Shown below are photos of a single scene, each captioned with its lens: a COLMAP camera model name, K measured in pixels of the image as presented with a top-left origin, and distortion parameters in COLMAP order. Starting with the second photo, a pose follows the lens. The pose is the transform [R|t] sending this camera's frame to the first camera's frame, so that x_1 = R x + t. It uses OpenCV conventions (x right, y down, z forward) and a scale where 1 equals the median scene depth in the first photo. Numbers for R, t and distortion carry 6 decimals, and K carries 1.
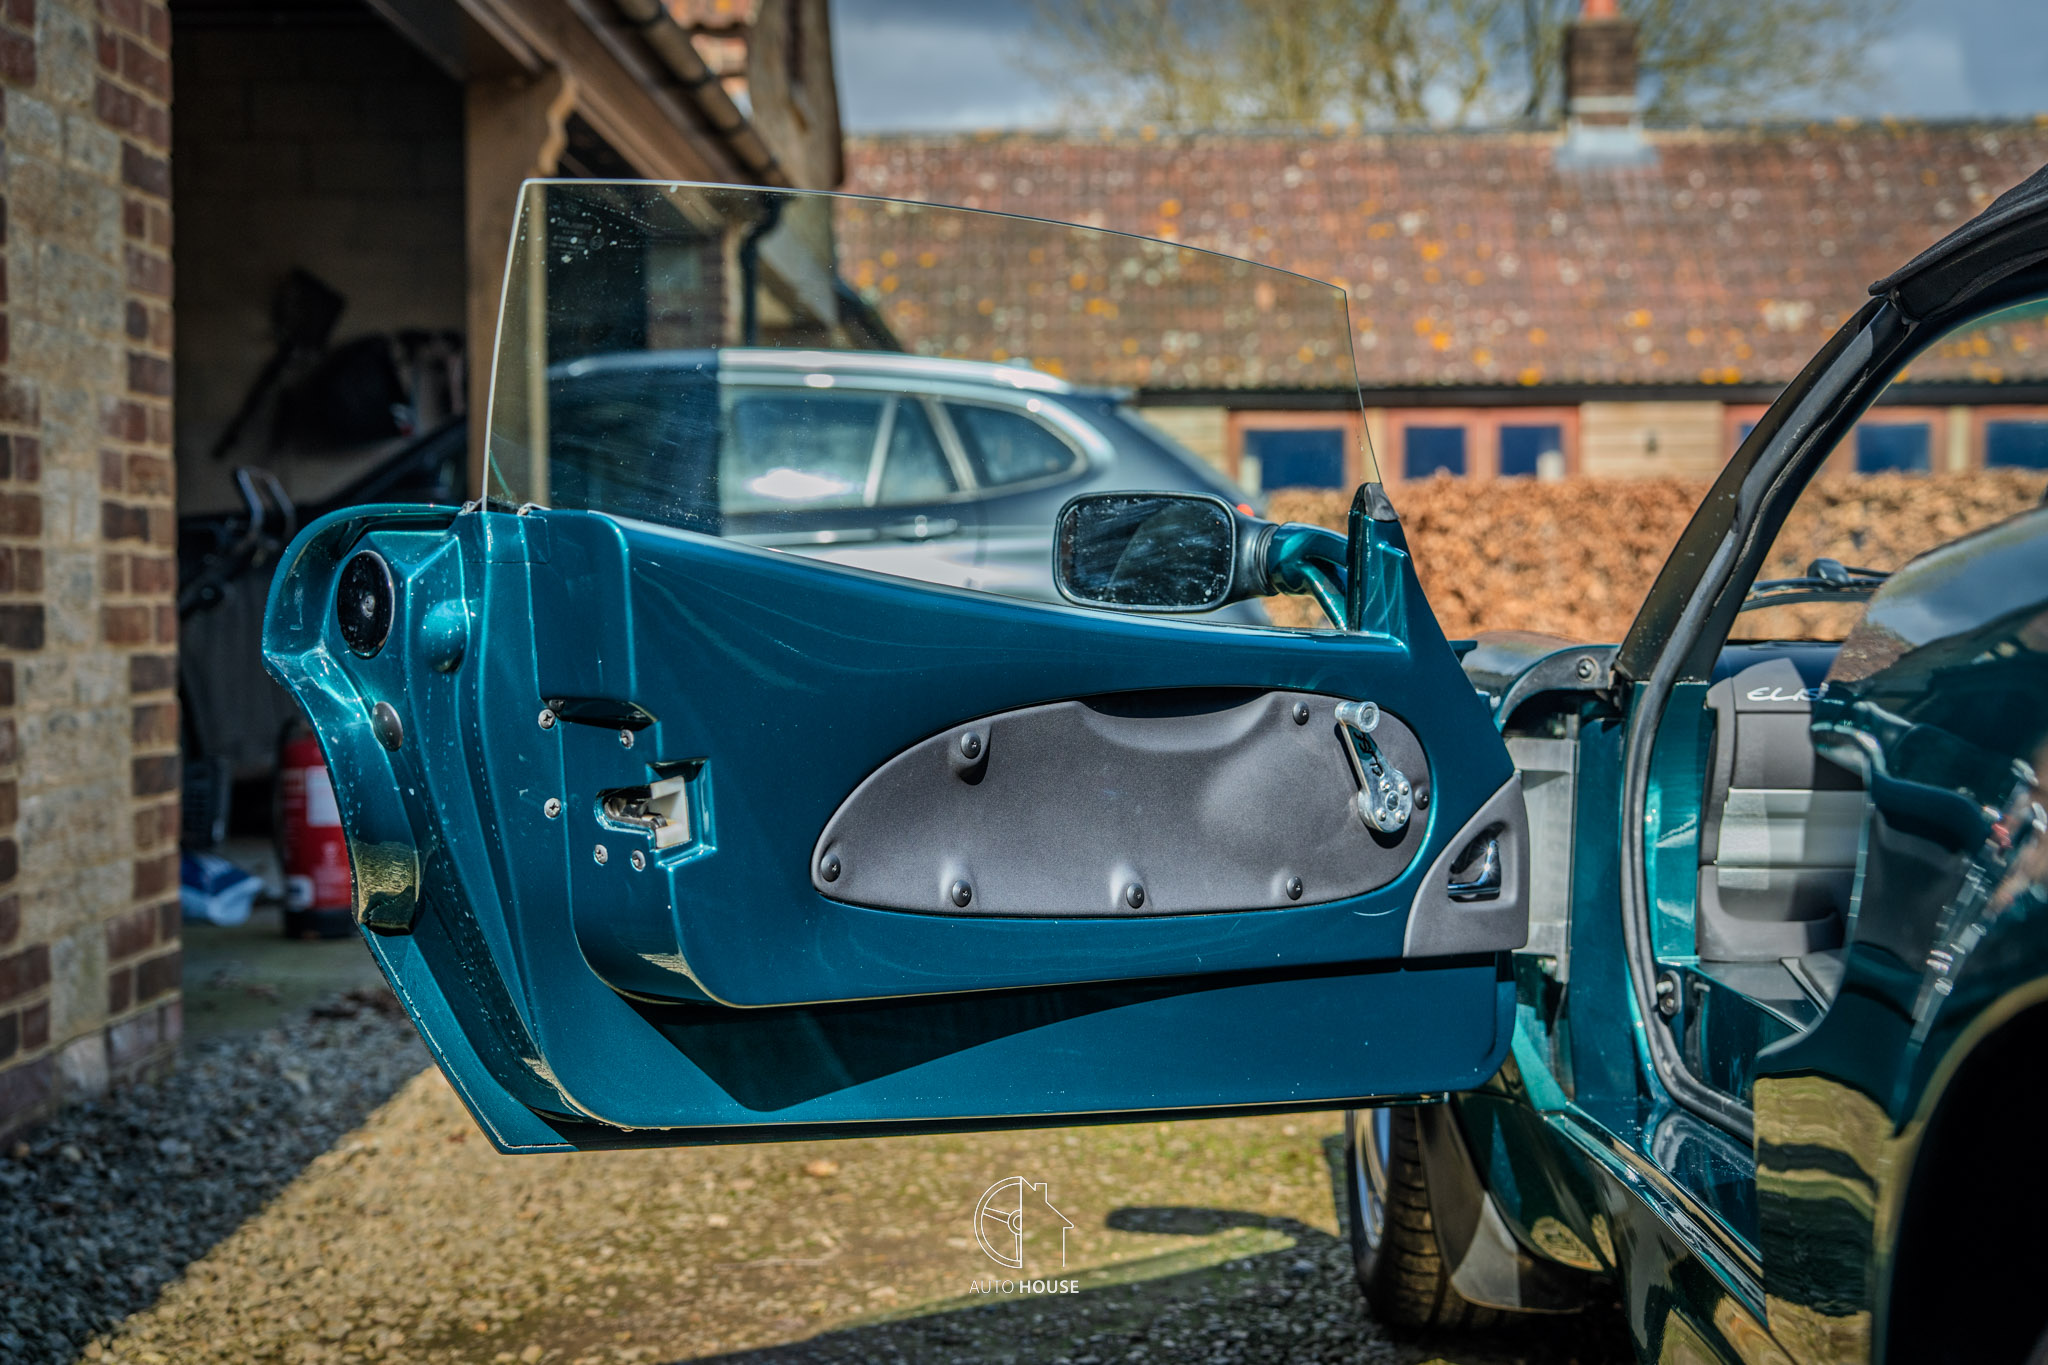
lens RADIAL K [[2861.5, 0, 1024.0], [0, 2861.5, 682.5], [0, 0, 1]] dist [0.032231, 0.061968]
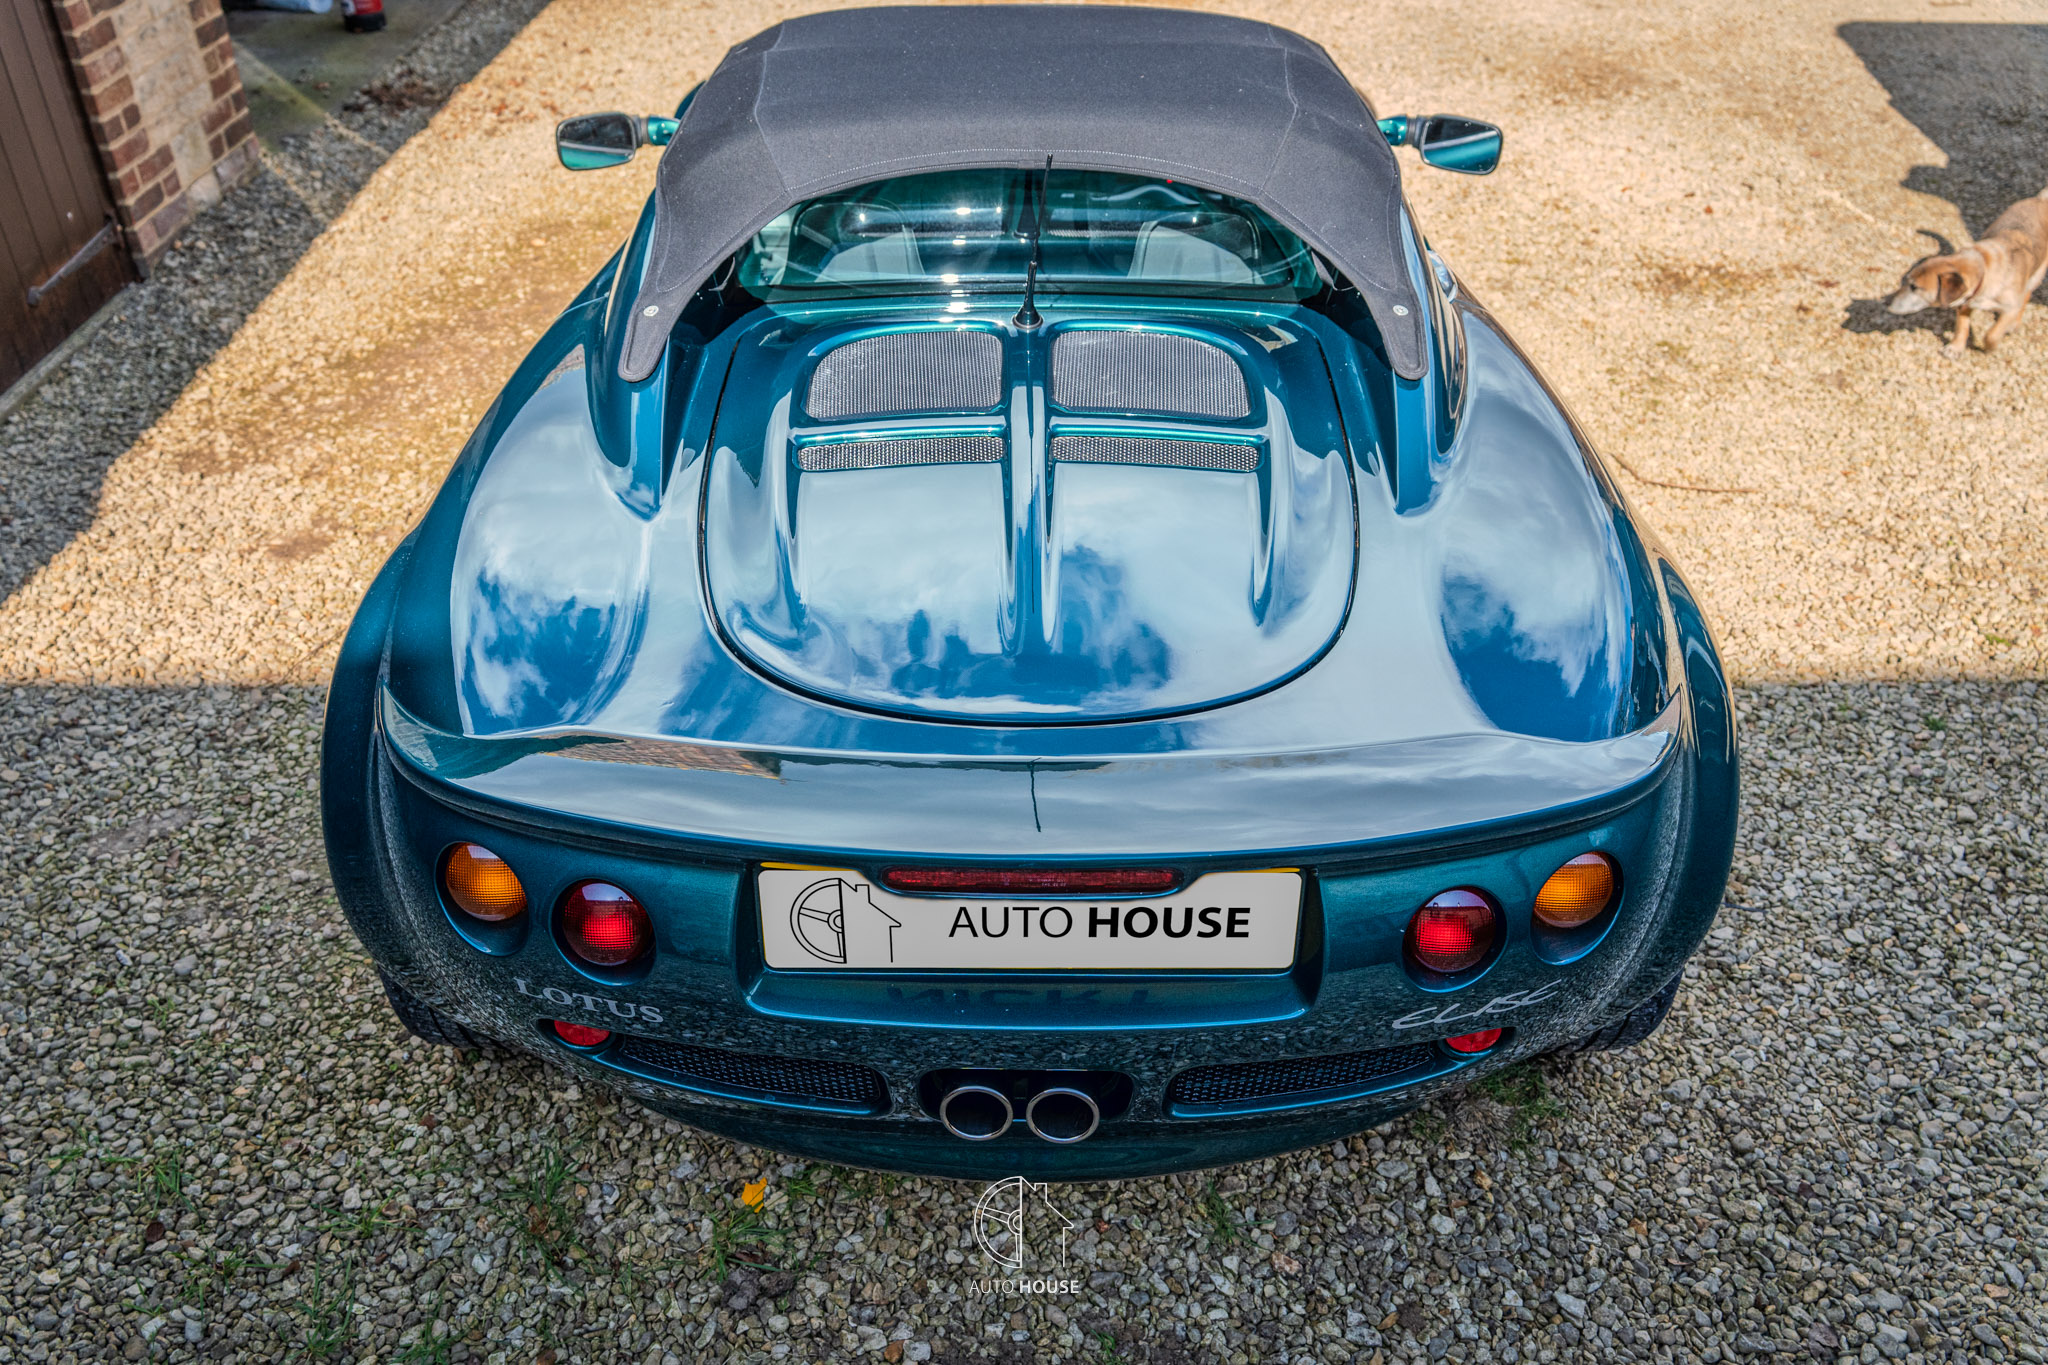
lens RADIAL K [[1664.9, 0, 999.7], [0, 1664.9, 688.4], [0, 0, 1]] dist [-0.011225, 0.003477]
pose [[0.999915, -0.012582, 0.003308, 0.064604], [0.008655, 0.833217, 0.552879, -0.058657], [-0.009712, -0.552803, 0.833255, -0.064294]]
